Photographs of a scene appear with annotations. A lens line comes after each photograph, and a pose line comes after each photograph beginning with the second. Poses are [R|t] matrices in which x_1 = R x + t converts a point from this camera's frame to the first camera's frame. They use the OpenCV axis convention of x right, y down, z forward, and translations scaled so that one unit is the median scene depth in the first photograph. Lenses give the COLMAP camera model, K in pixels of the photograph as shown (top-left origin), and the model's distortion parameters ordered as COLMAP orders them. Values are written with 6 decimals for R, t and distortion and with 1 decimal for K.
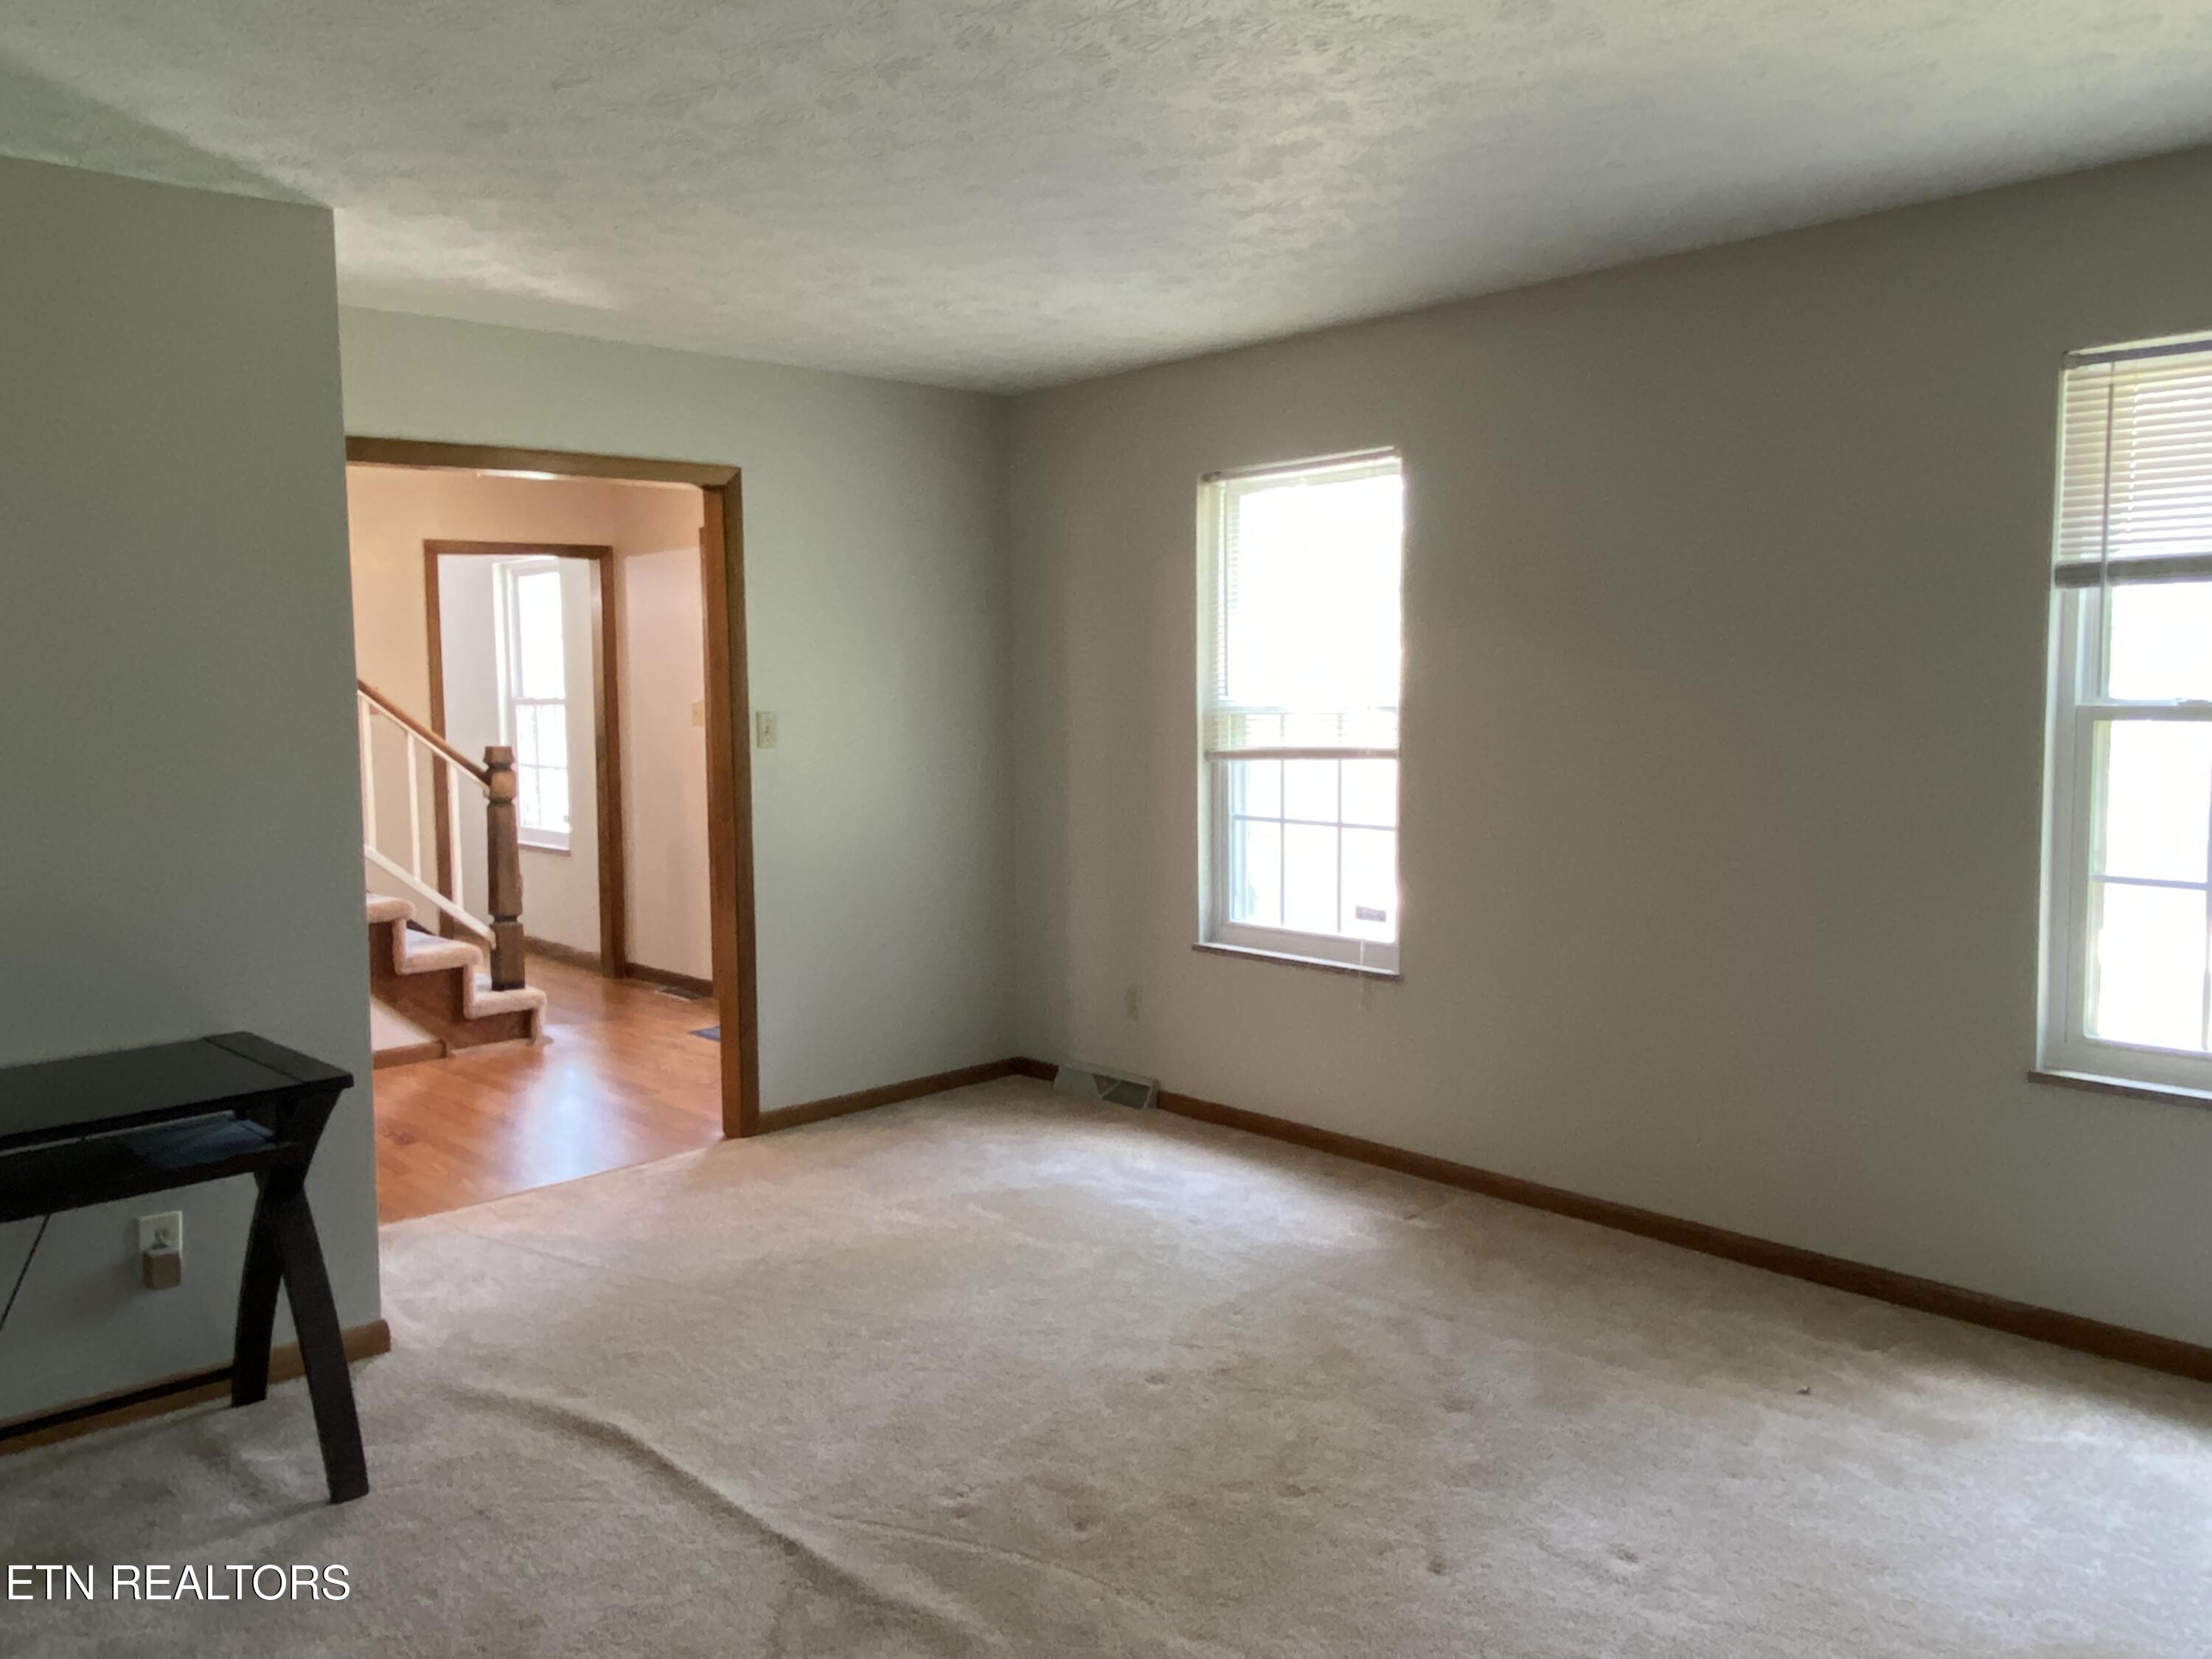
lens RADIAL K [[1646.6, 0, 1114.2], [0, 1646.6, 820.4], [0, 0, 1]] dist [0.010501, -0.001177]
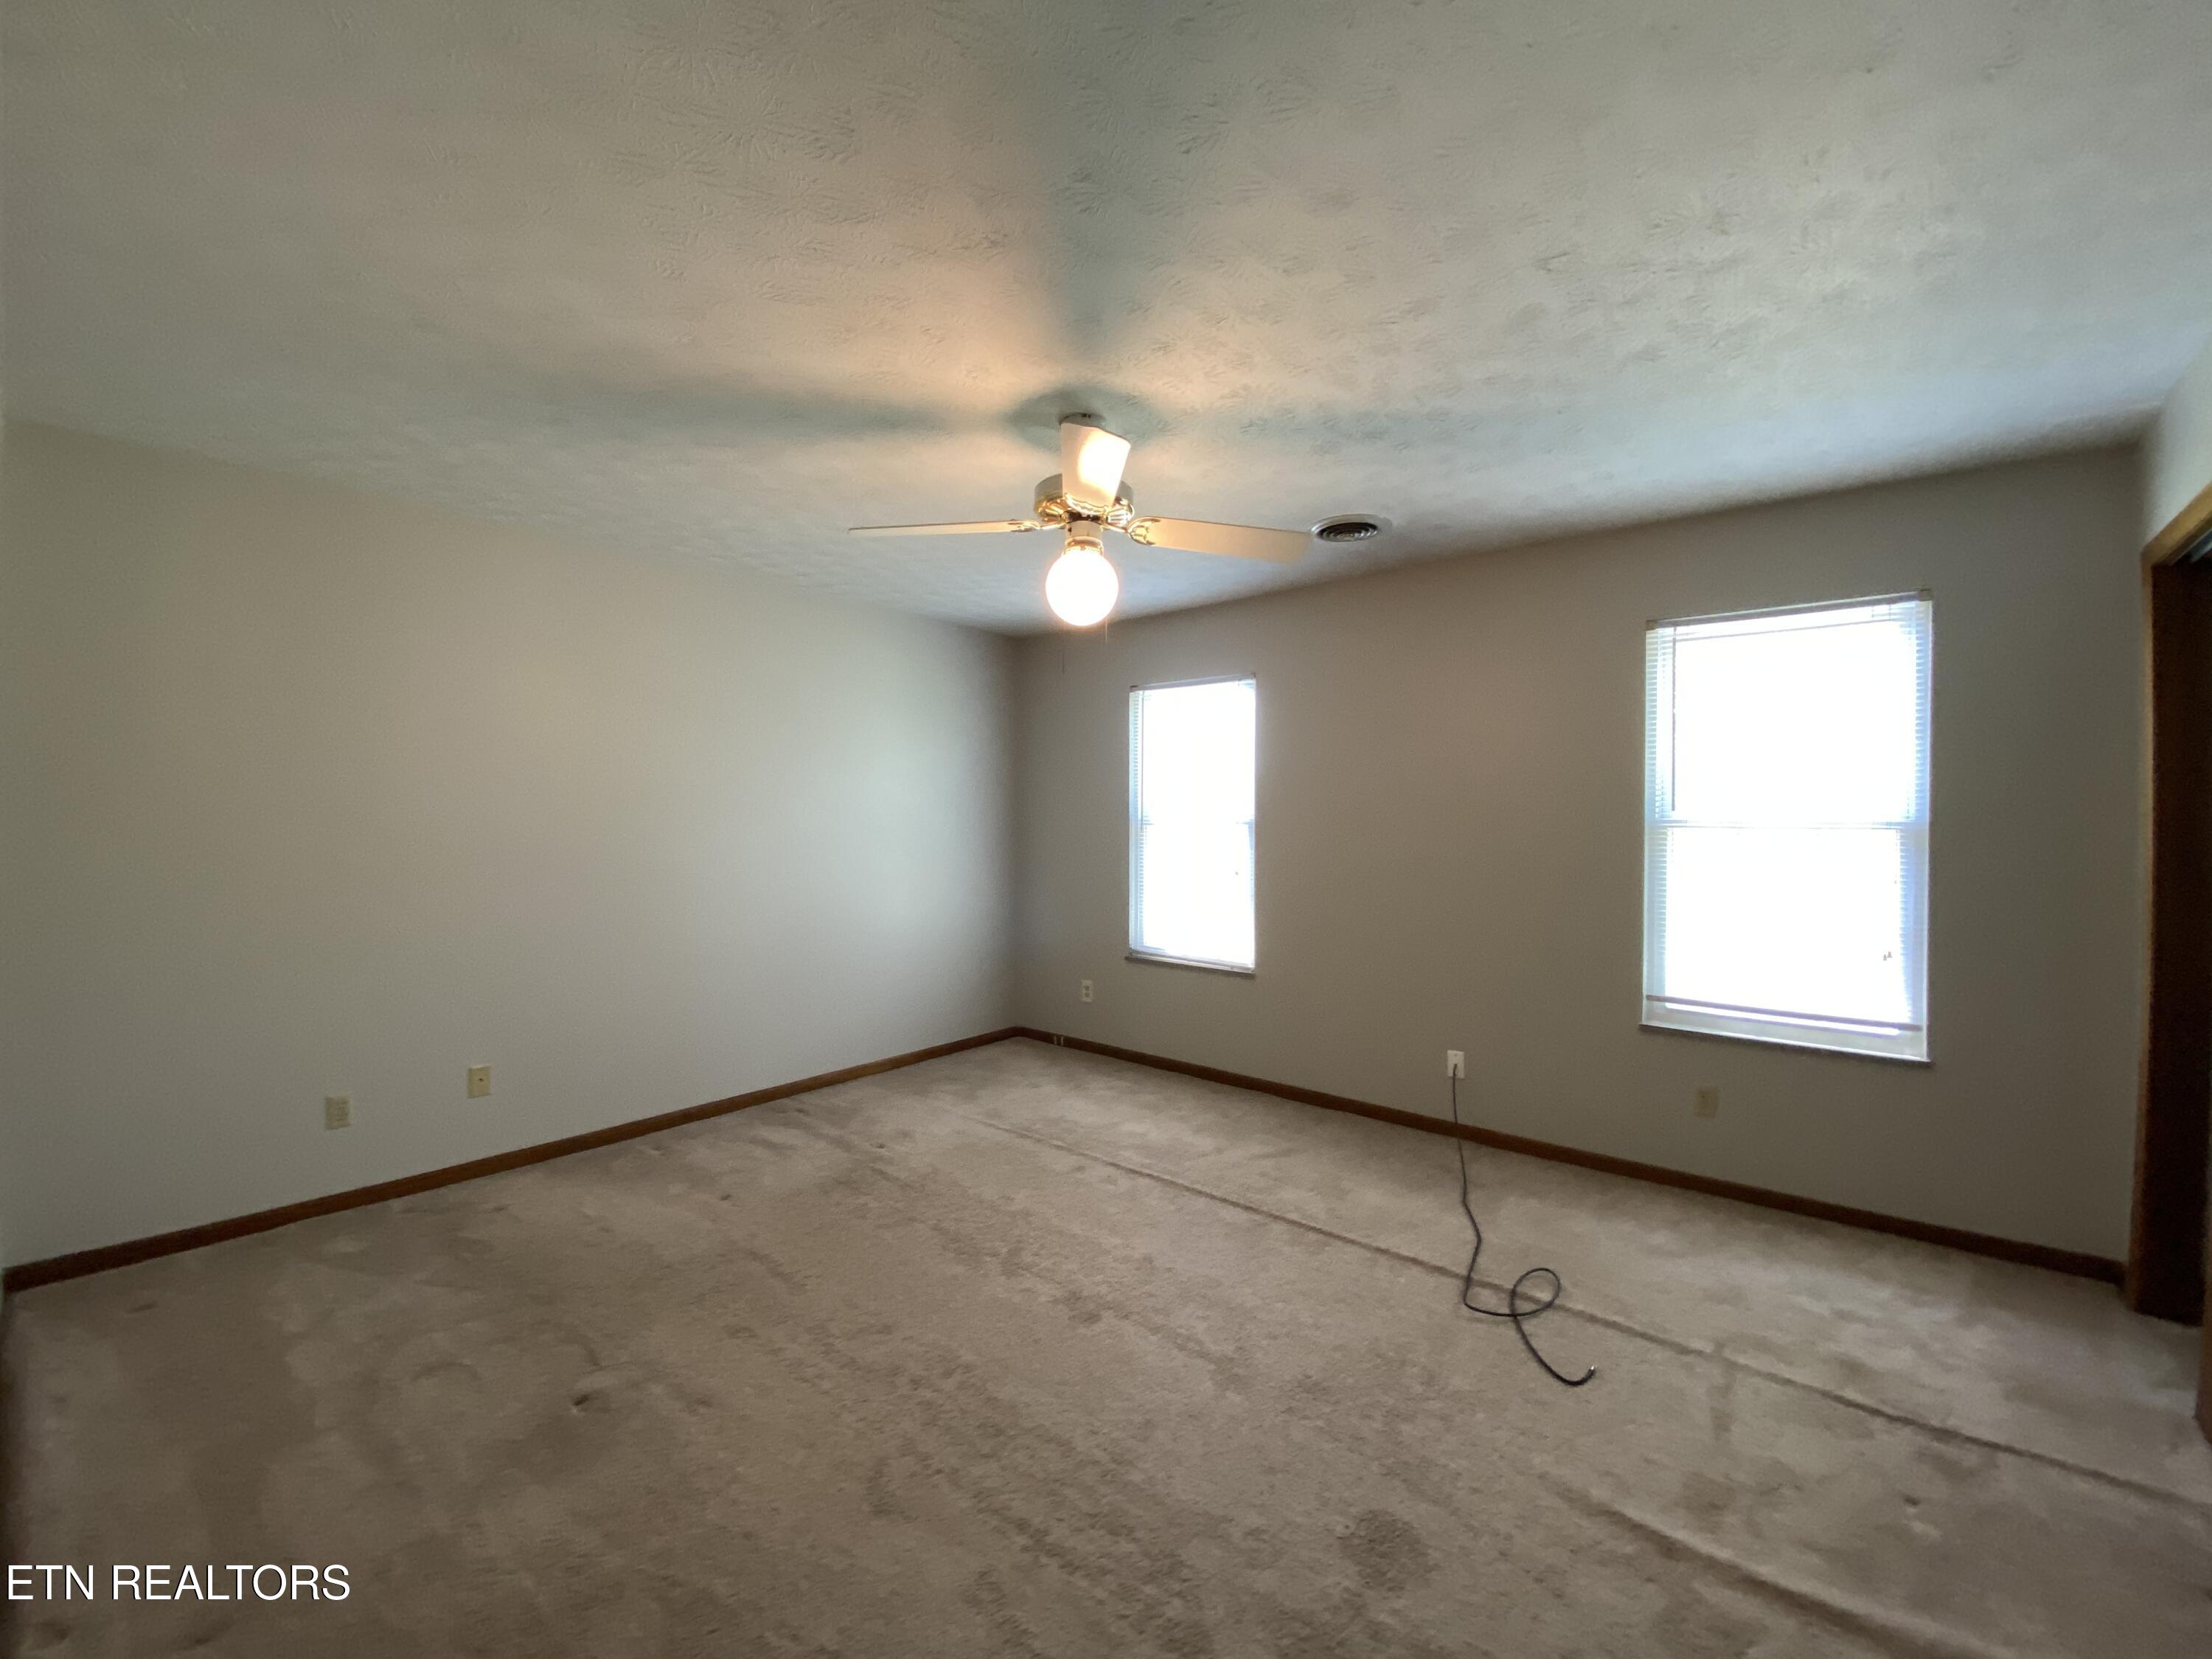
lens RADIAL K [[899.6, 0, 1127.6], [0, 899.6, 828.6], [0, 0, 1]] dist [0.000644, -0.007102]
pose [[0.992769, -0.007375, 0.119814, -0.075517], [0.014476, 0.998182, -0.058506, -0.006071], [-0.119165, 0.059818, 0.991071, 0.082185]]
